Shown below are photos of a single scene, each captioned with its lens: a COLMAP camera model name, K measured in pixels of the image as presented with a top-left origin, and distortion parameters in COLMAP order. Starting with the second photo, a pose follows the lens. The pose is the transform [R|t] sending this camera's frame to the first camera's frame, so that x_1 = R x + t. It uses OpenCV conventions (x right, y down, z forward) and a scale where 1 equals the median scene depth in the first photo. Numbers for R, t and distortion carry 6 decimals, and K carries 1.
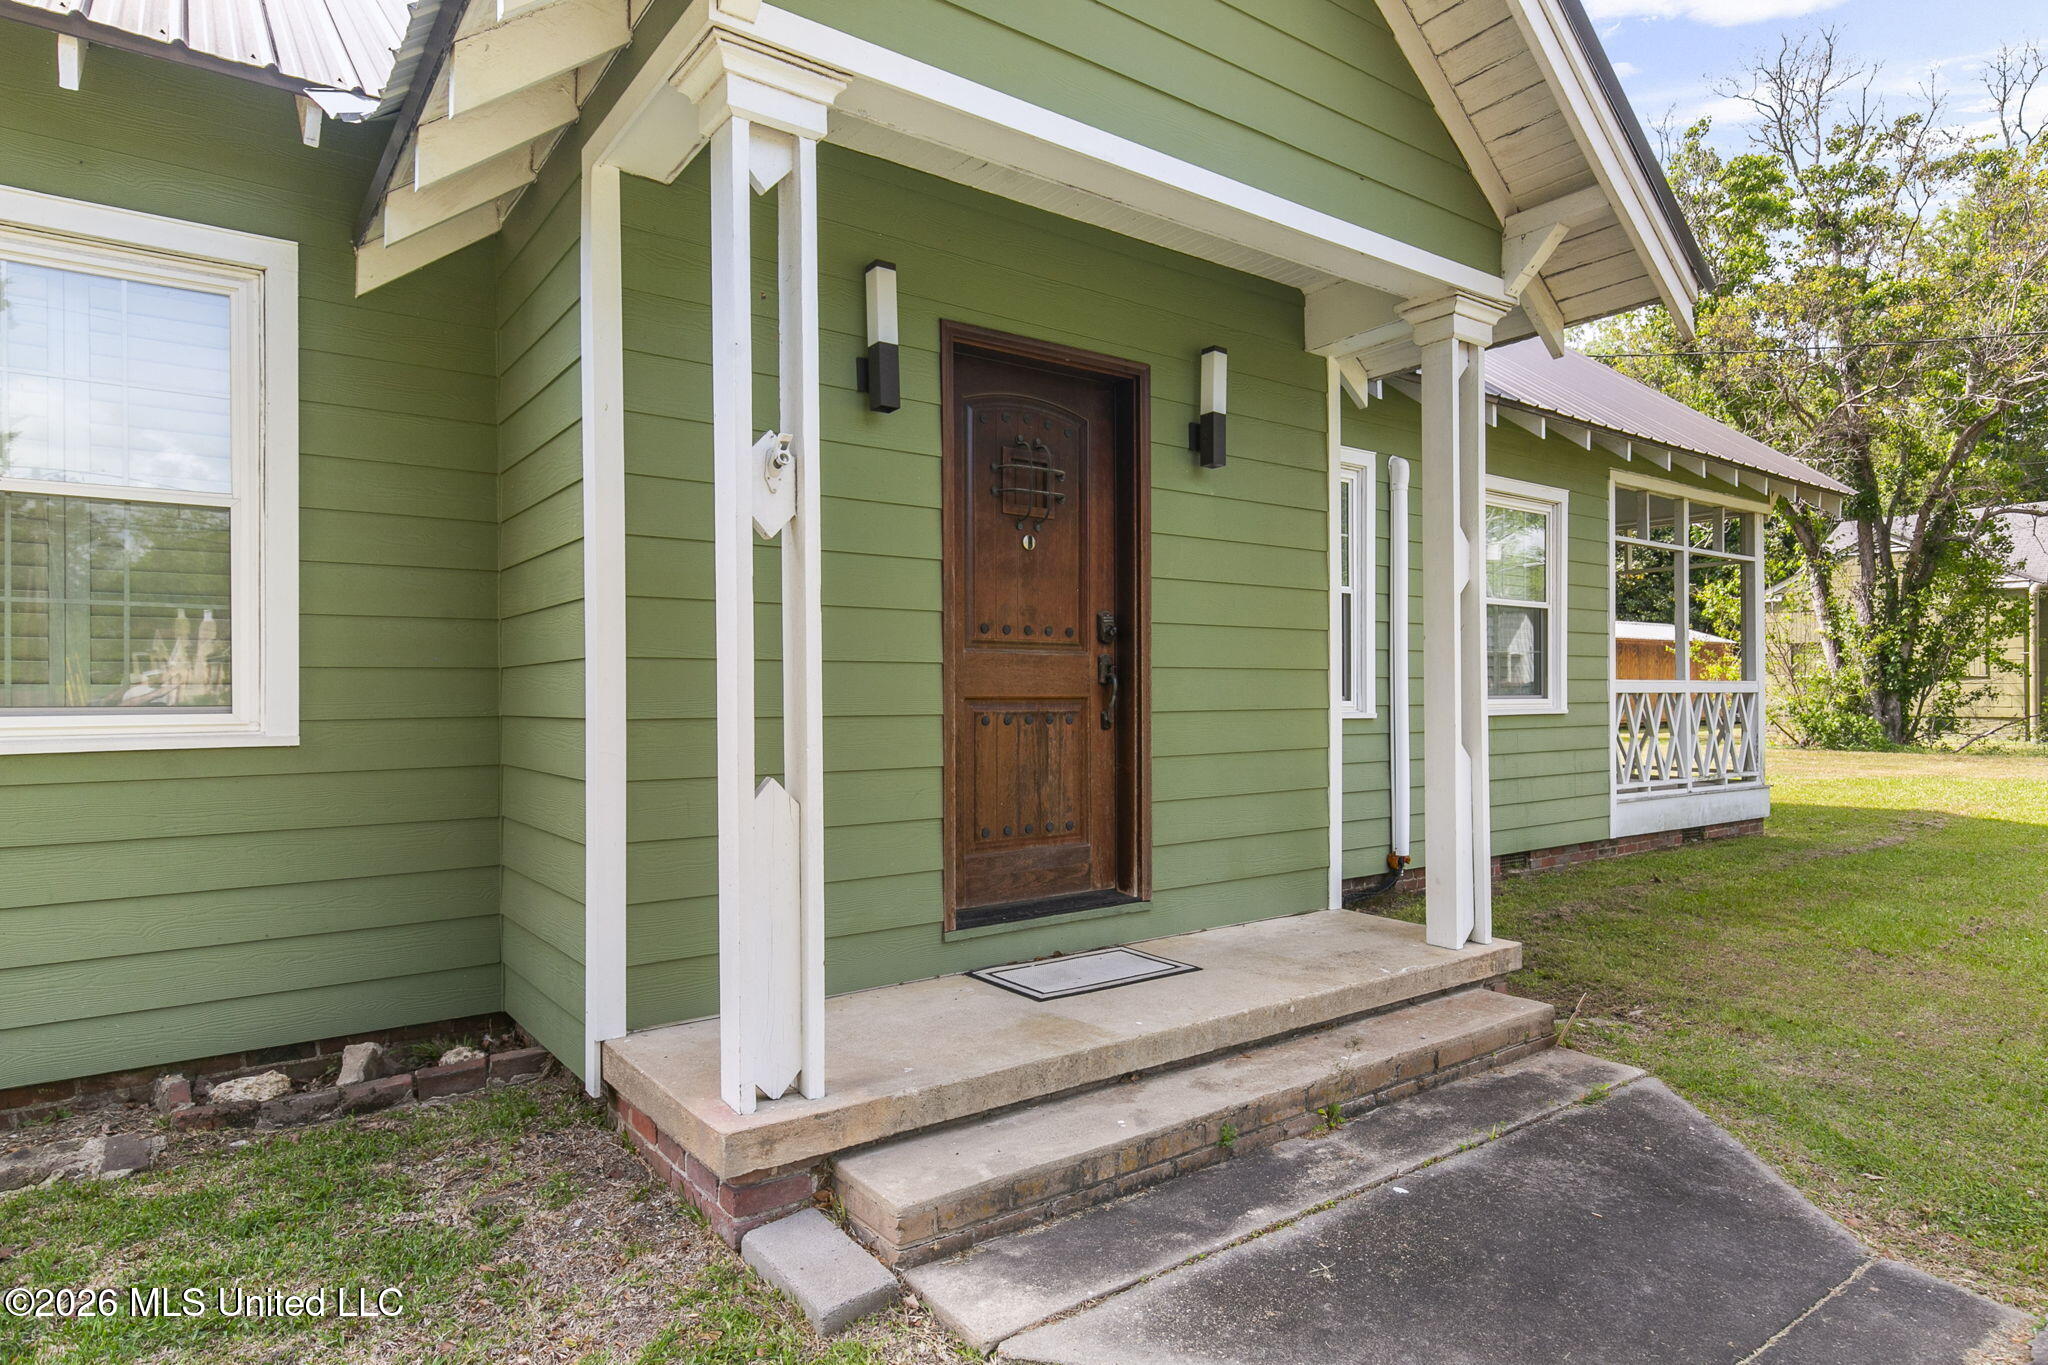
lens RADIAL K [[1153.6, 0, 1017.8], [0, 1153.6, 697.0], [0, 0, 1]] dist [0.013730, -0.009408]
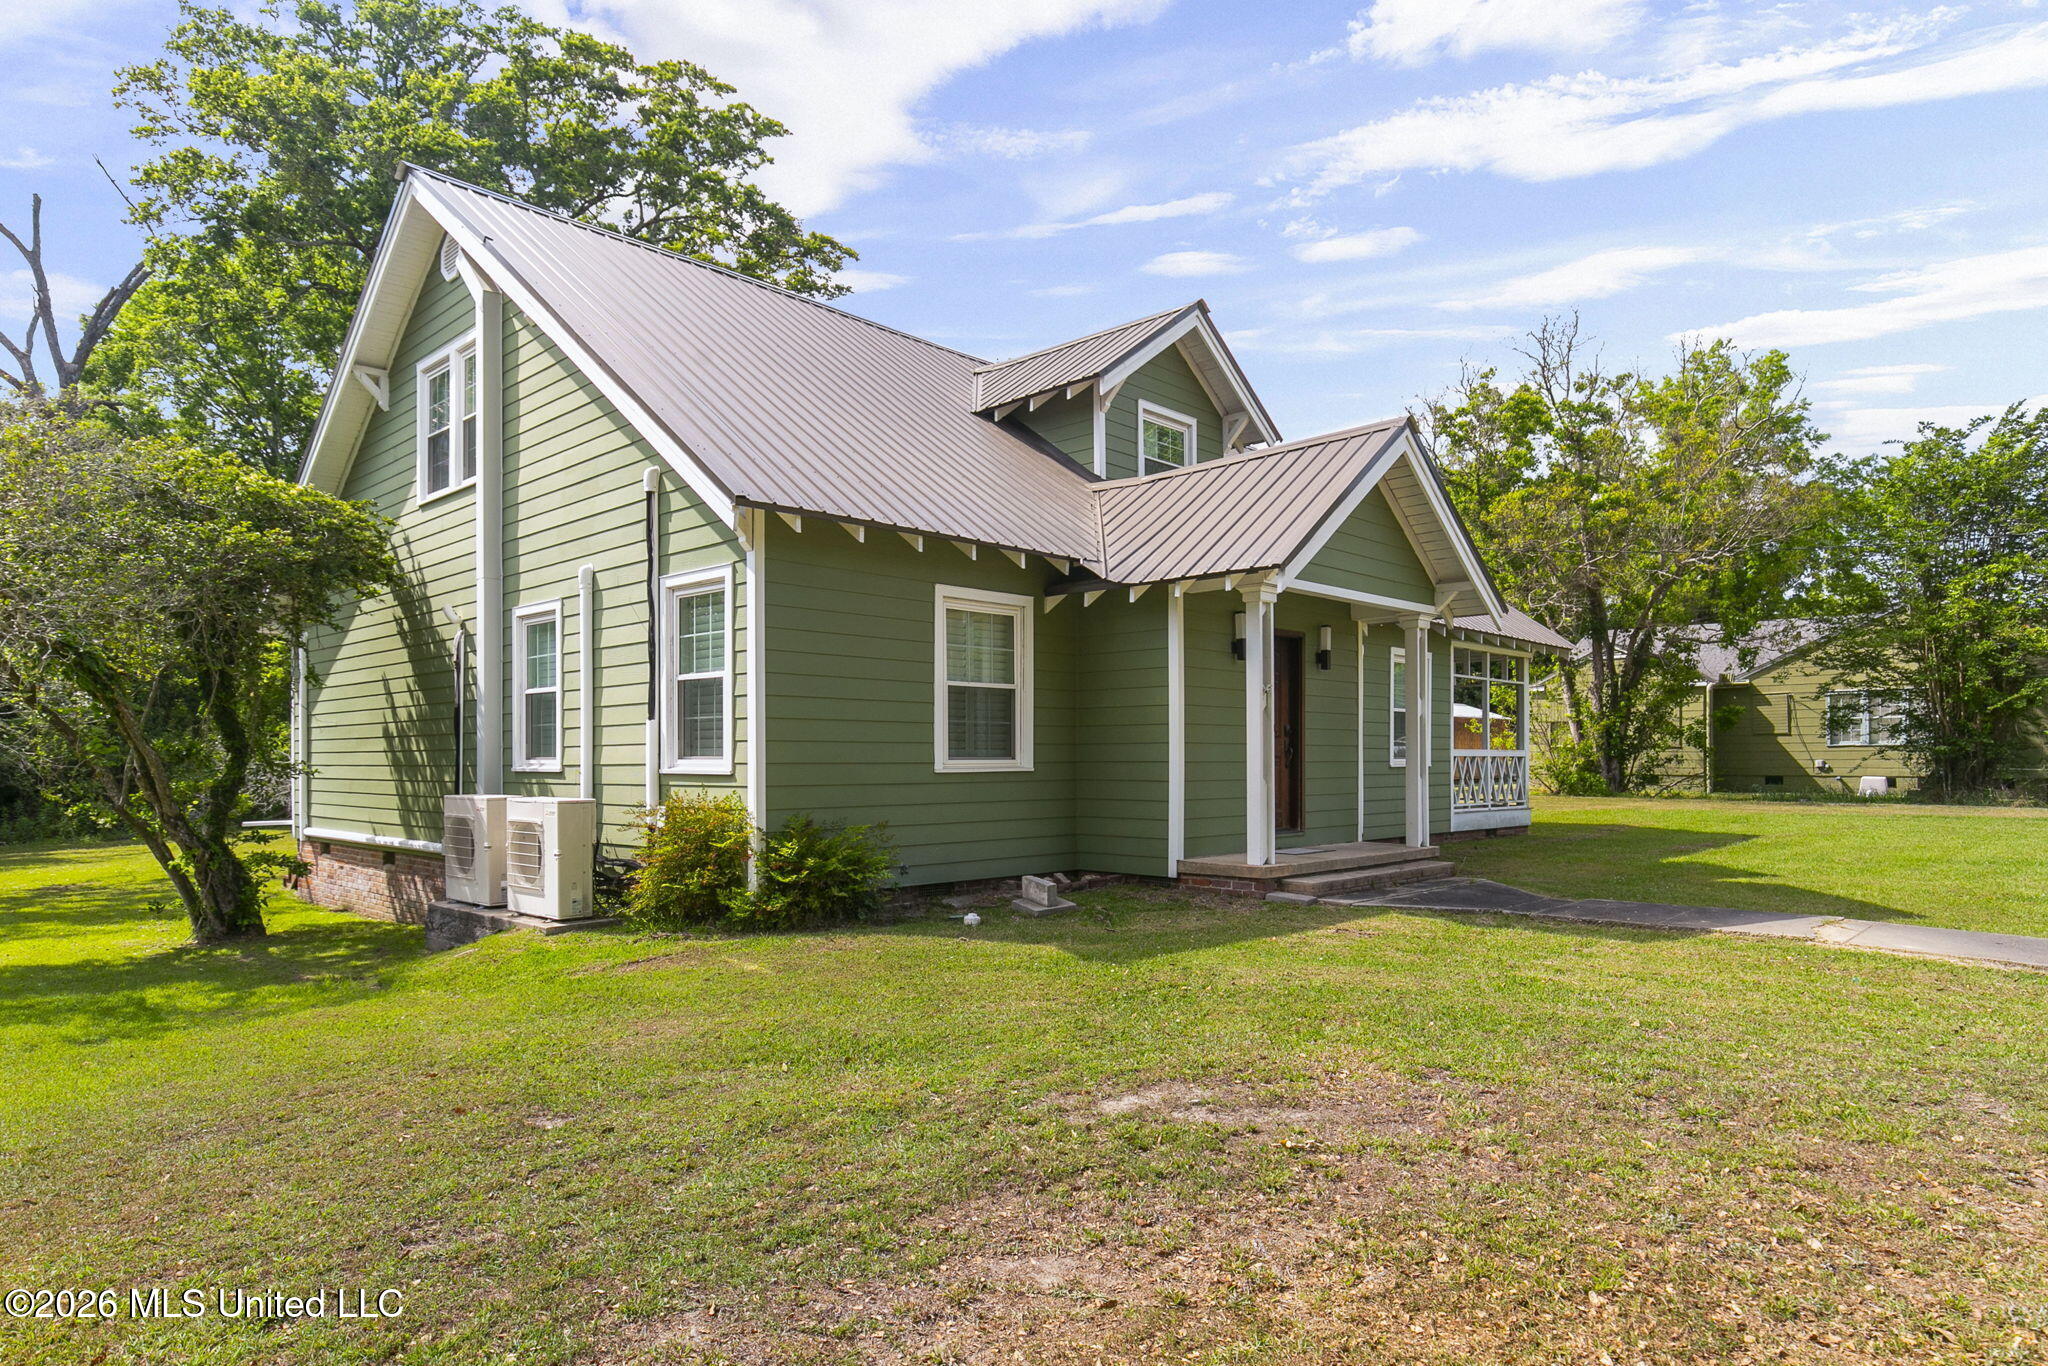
lens RADIAL K [[1153.6, 0, 891.1], [0, 1153.6, 758.4], [0, 0, 1]] dist [0.013730, -0.009408]
pose [[0.997913, 0.005684, 0.064327, -1.003966], [-0.005669, 0.999984, -0.000404, 0.011714], [-0.064329, 0.000038, 0.997929, -1.597890]]
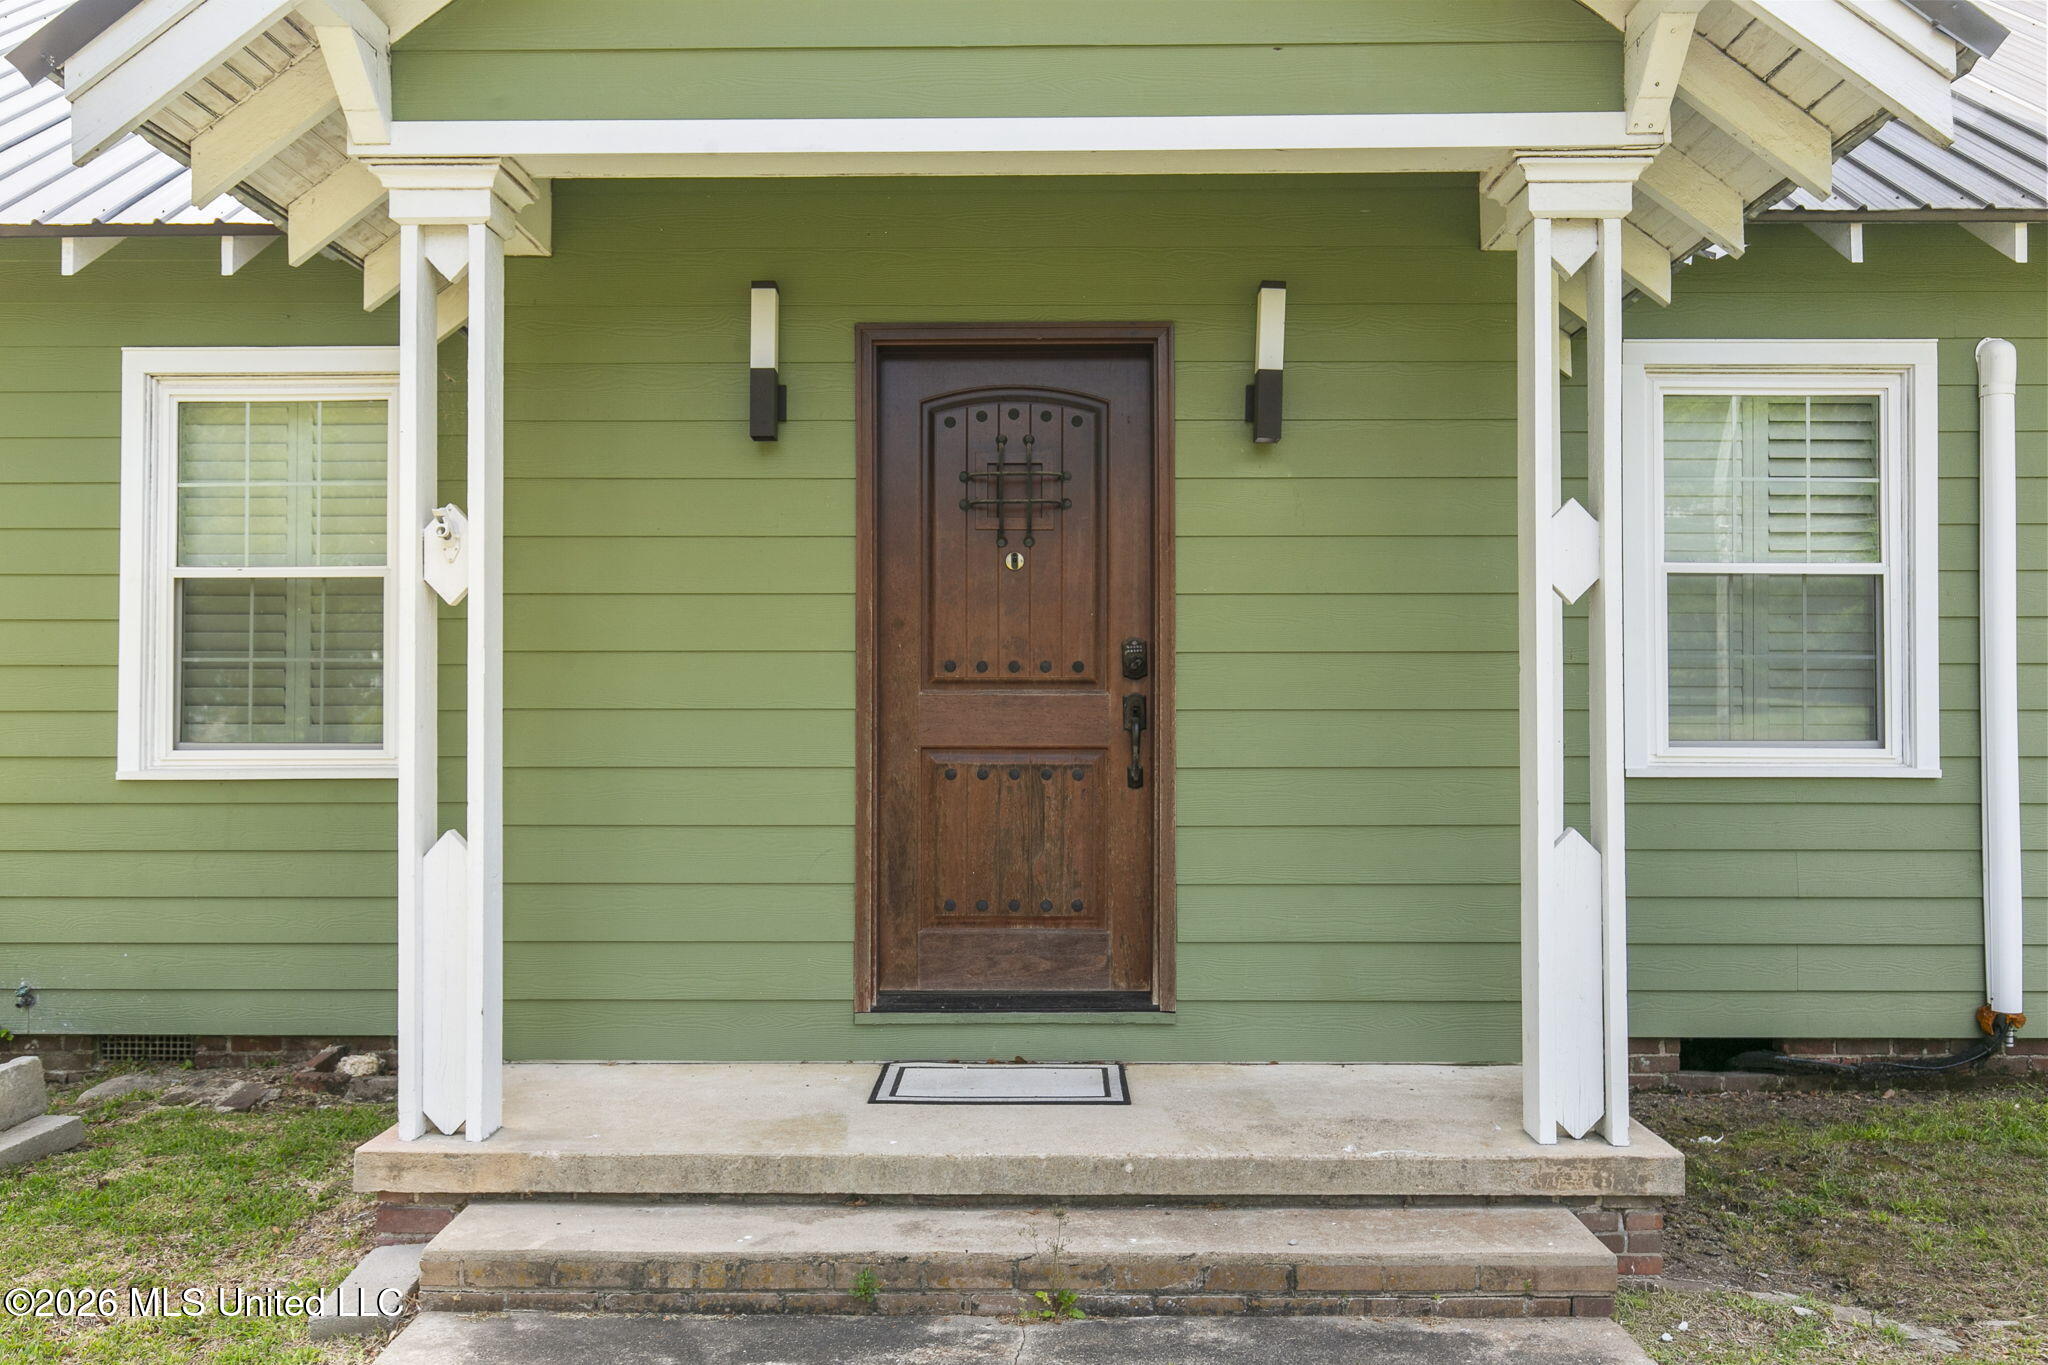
lens RADIAL K [[1514.1, 0, 1031.3], [0, 1514.1, 682.5], [0, 0, 1]] dist [0.004910, -0.005741]
pose [[0.796696, -0.004642, -0.604362, 0.661309], [-0.003655, 0.999915, -0.012498, -0.031656], [0.604369, 0.012167, 0.796611, 0.132799]]
